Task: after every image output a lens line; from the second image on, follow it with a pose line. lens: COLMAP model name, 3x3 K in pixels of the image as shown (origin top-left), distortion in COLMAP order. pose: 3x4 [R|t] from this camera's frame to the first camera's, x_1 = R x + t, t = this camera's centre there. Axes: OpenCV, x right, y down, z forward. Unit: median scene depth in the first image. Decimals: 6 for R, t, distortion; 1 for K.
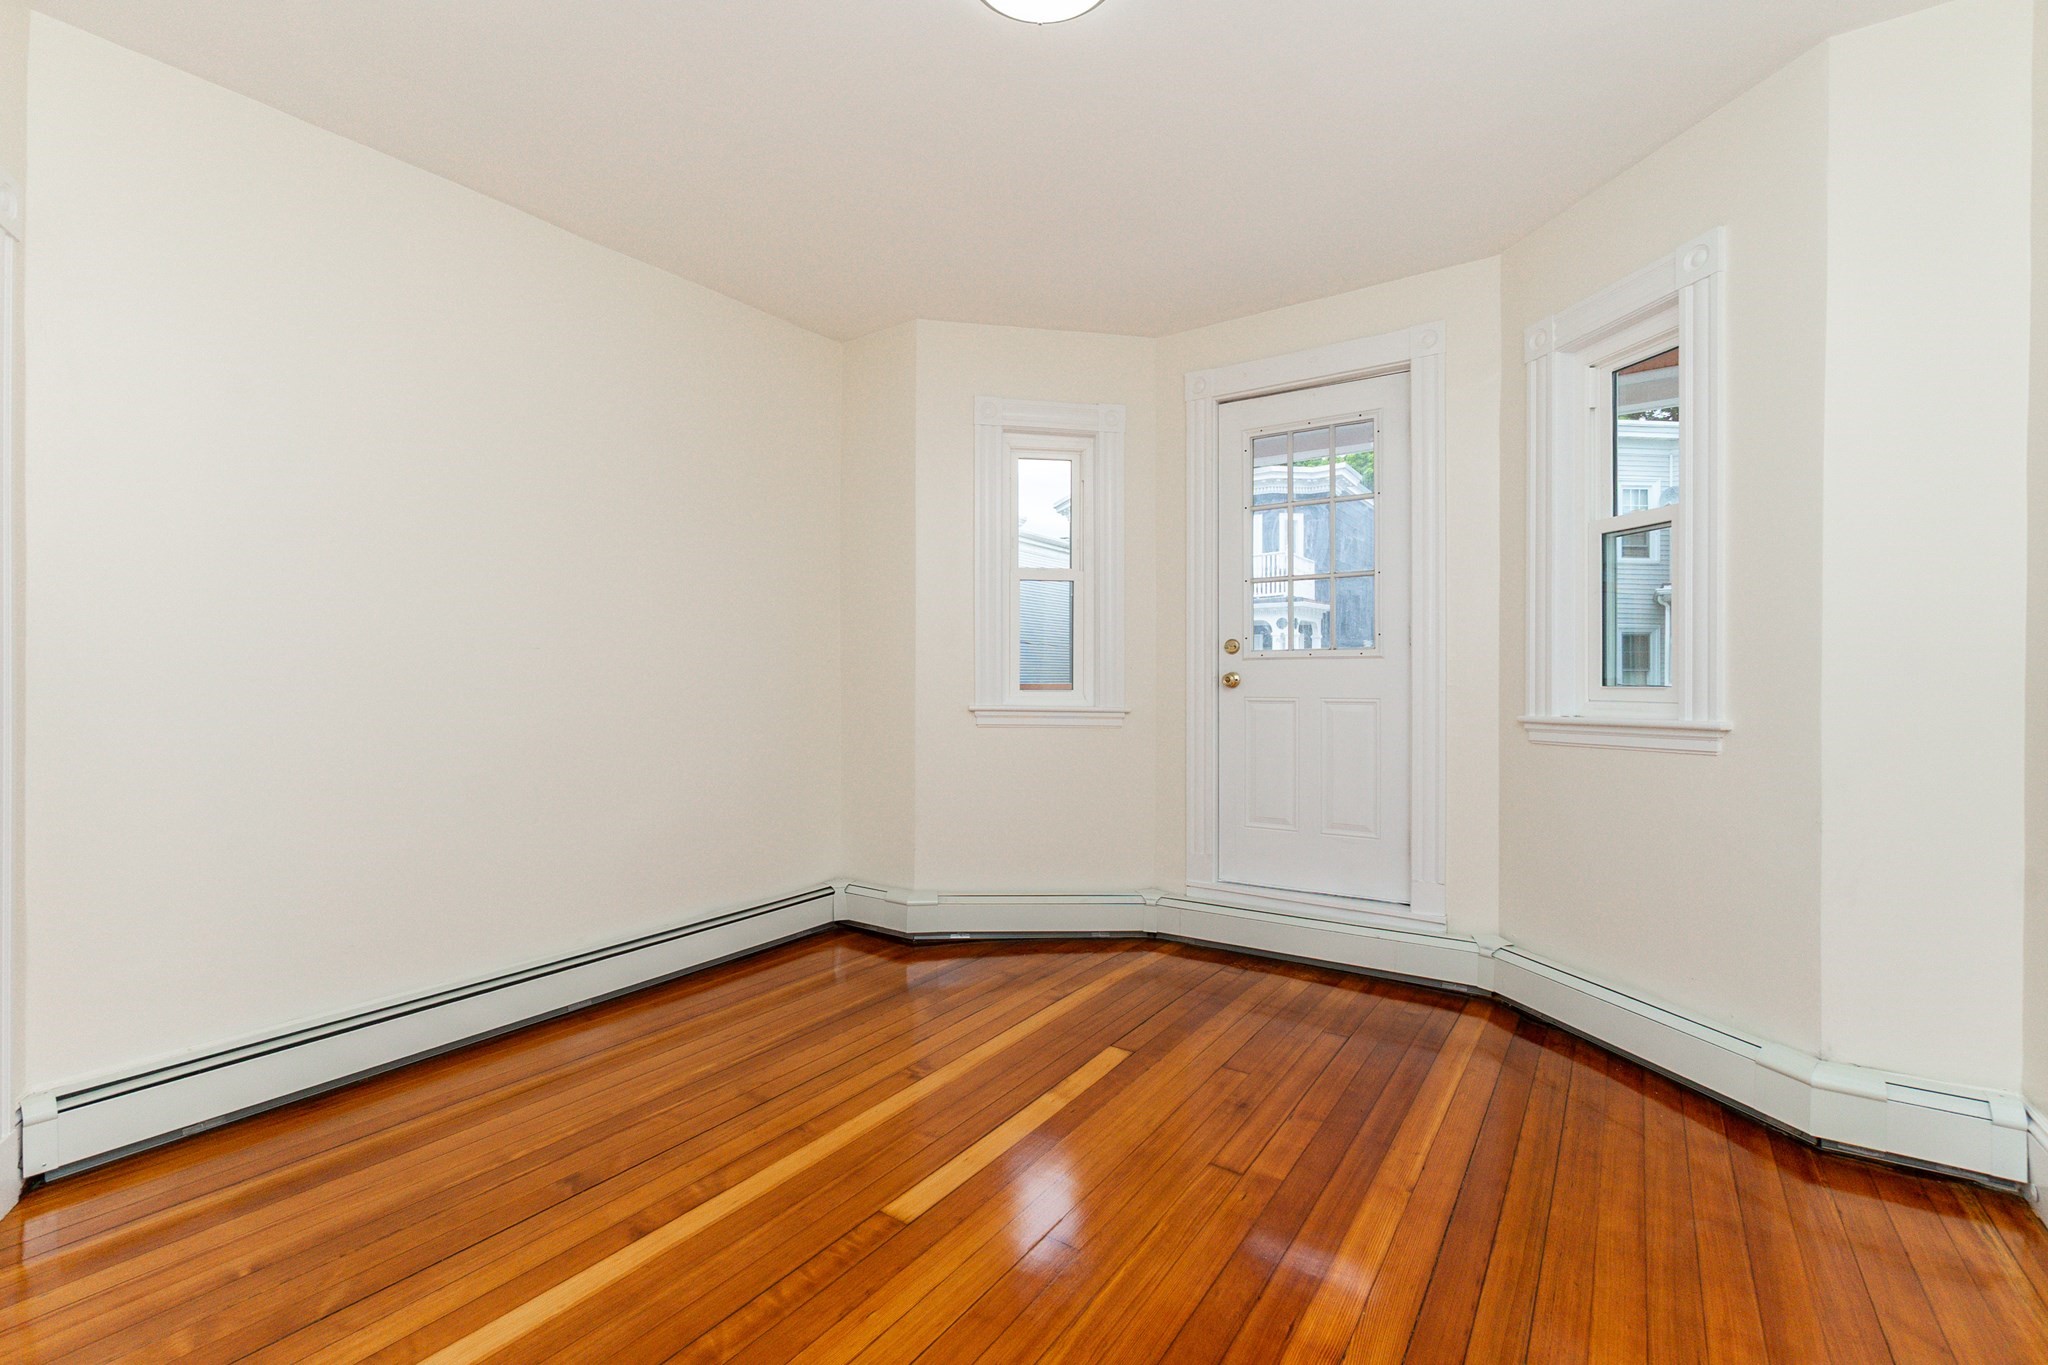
lens RADIAL K [[906.4, 0, 1024.0], [0, 906.4, 682.5], [0, 0, 1]] dist [-0.001293, -0.000086]
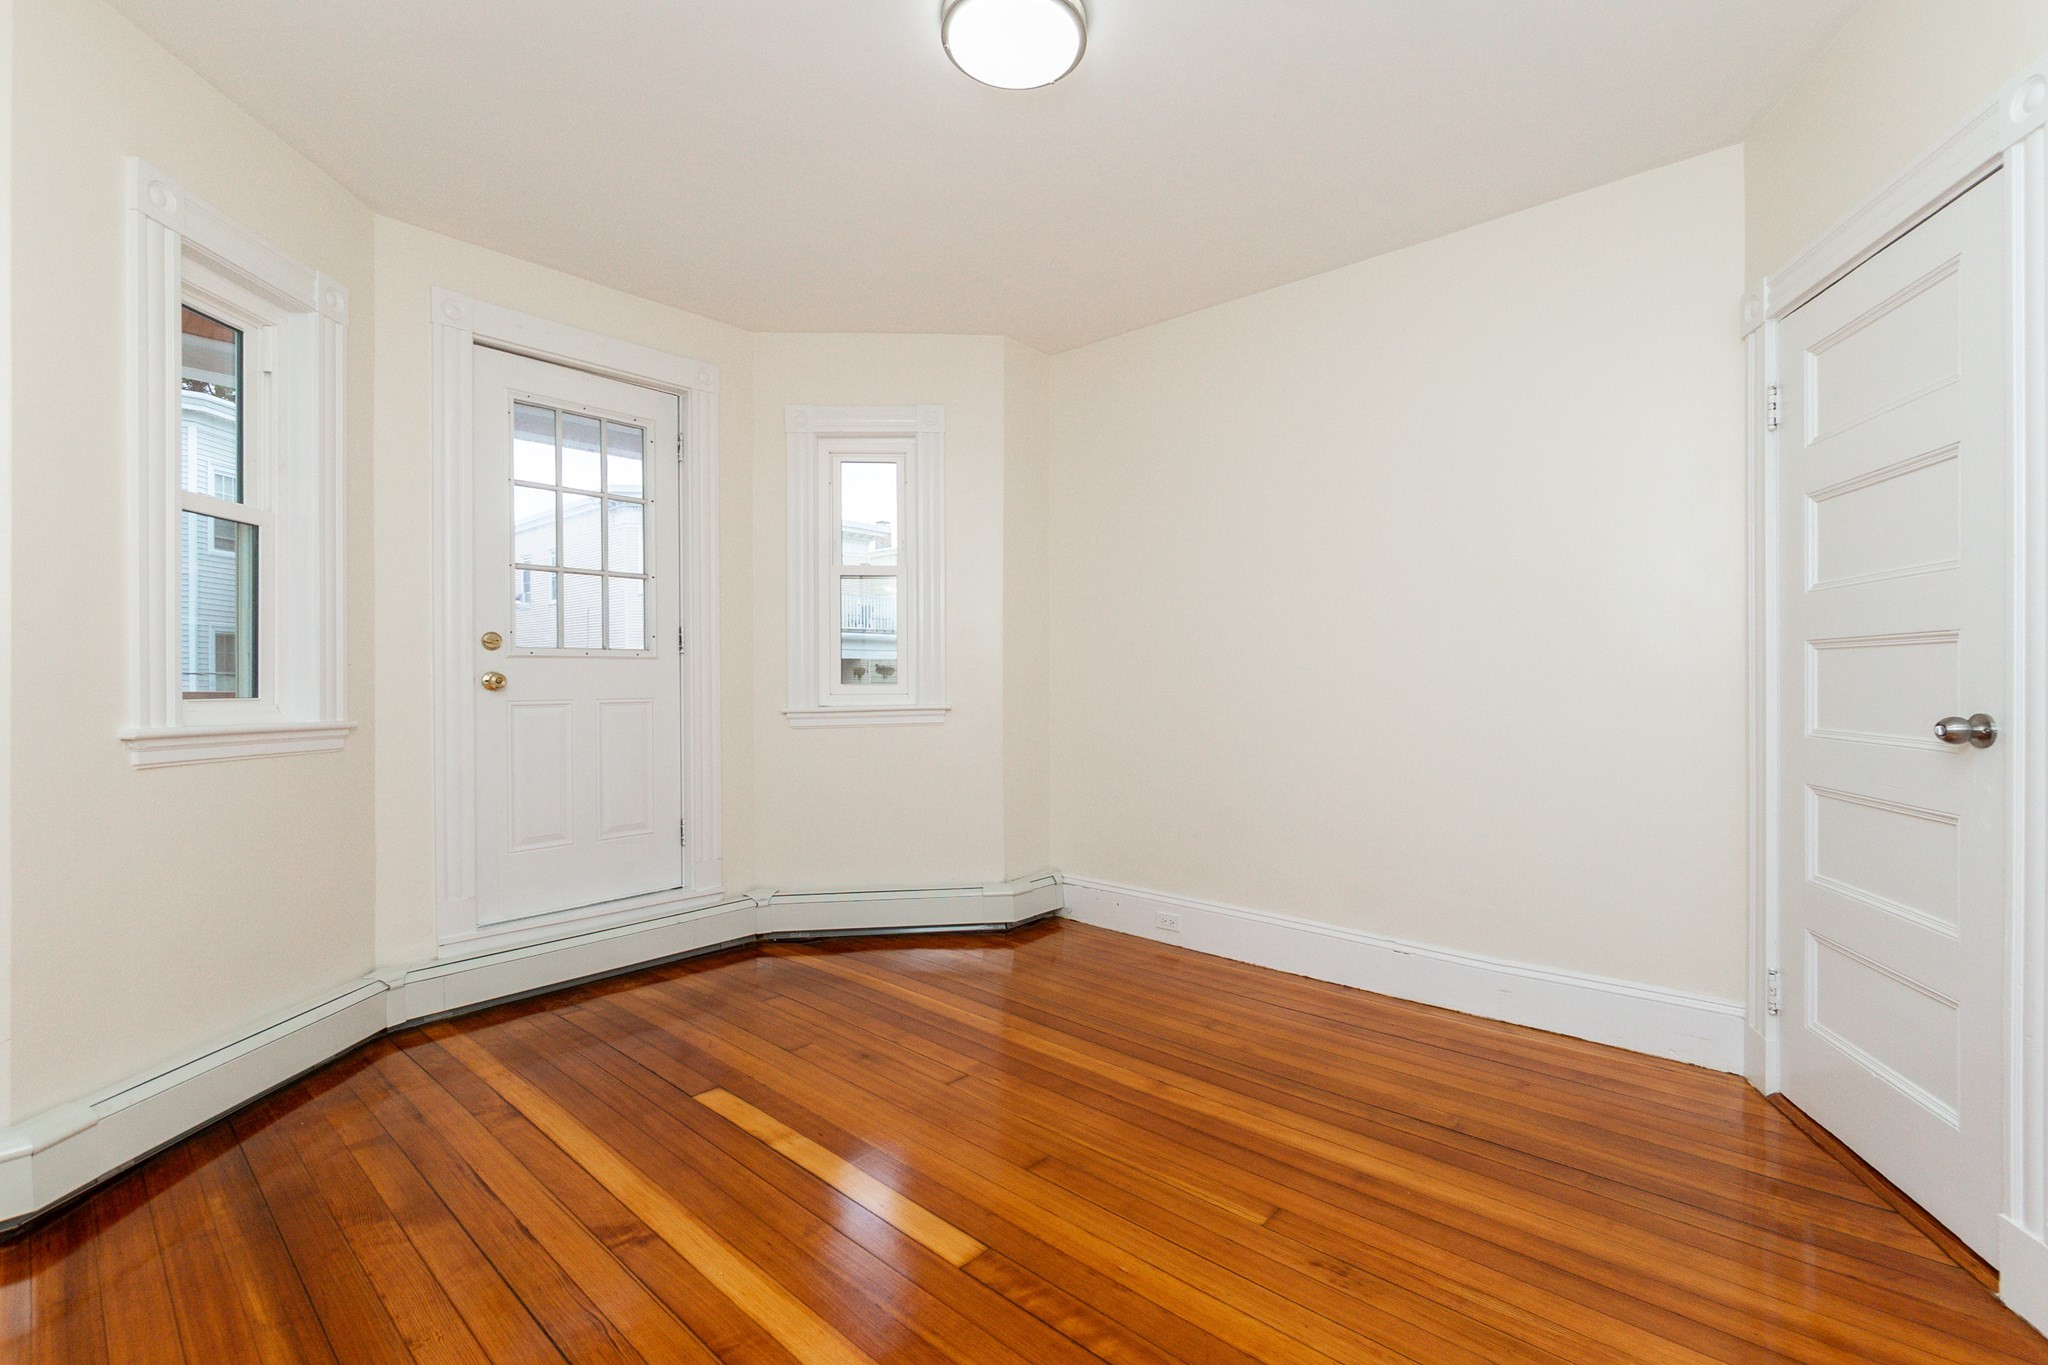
lens RADIAL K [[874.6, 0, 1024.0], [0, 874.6, 682.5], [0, 0, 1]] dist [-0.012476, 0.000100]
pose [[0.123431, -0.003542, 0.992347, -0.629109], [0.008243, 0.999963, 0.002544, 0.000792], [-0.992319, 0.007866, 0.123455, 0.517159]]
